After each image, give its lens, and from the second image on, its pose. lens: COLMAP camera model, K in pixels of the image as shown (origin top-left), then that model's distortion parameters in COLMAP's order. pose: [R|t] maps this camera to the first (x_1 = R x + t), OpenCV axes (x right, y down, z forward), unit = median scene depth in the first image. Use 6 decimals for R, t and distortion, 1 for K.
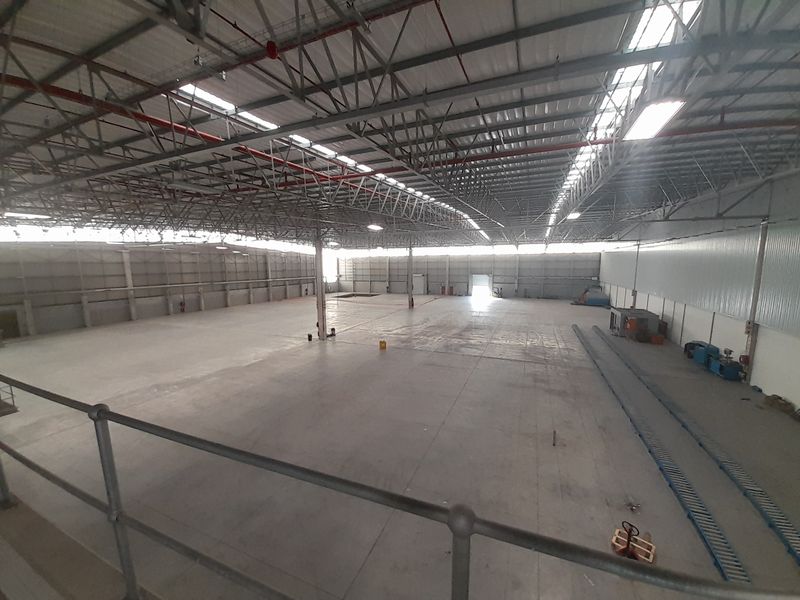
lens RADIAL K [[317.9, 0, 400.0], [0, 317.9, 300.0], [0, 0, 1]] dist [-0.001368, -0.000342]
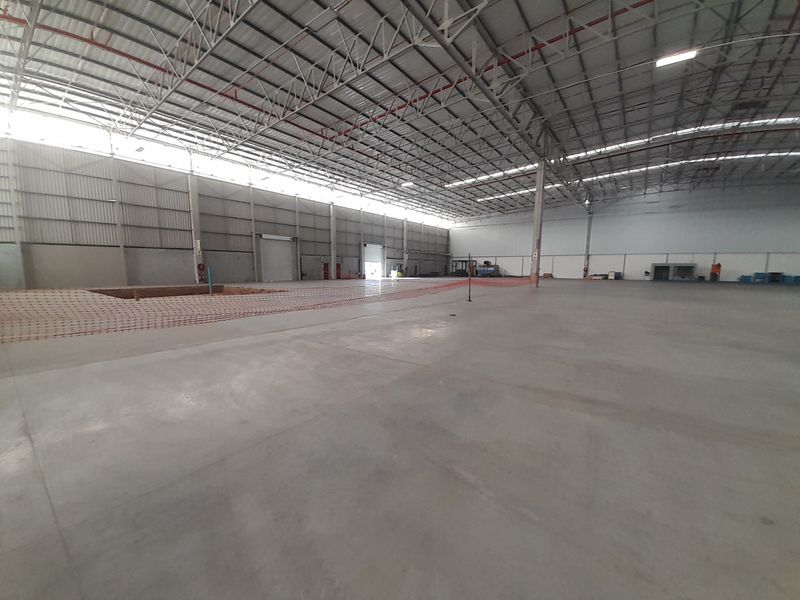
lens RADIAL K [[322.5, 0, 400.0], [0, 322.5, 300.0], [0, 0, 1]] dist [0.003492, 0.000015]
pose [[0.223033, -0.066921, 0.972511, -0.386260], [0.135934, 0.990029, 0.036951, 0.014771], [-0.965286, 0.123956, 0.229906, 0.826013]]
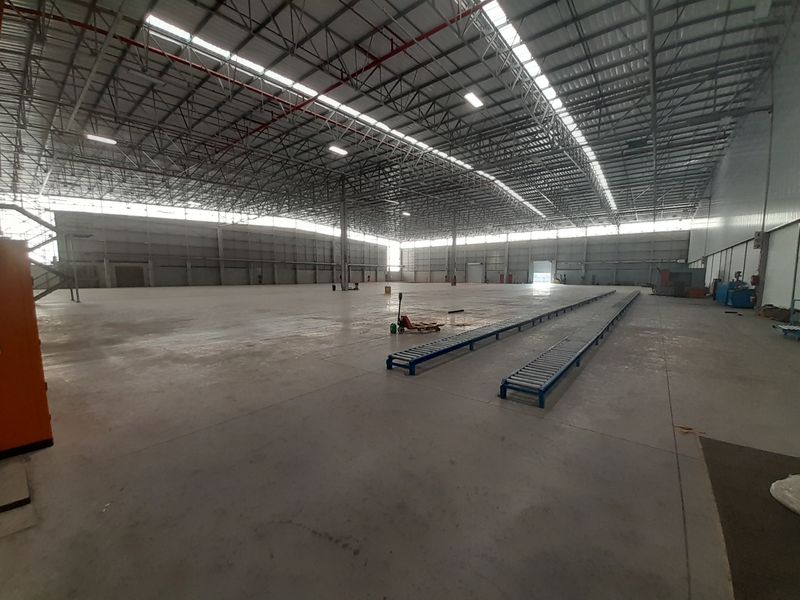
lens RADIAL K [[322.5, 0, 400.0], [0, 322.5, 300.0], [0, 0, 1]] dist [0.003492, 0.000015]
pose [[0.963091, 0.035676, -0.266800, 0.109904], [-0.044724, 0.998609, -0.027911, 0.080872], [0.265433, 0.038813, 0.963348, -0.017309]]
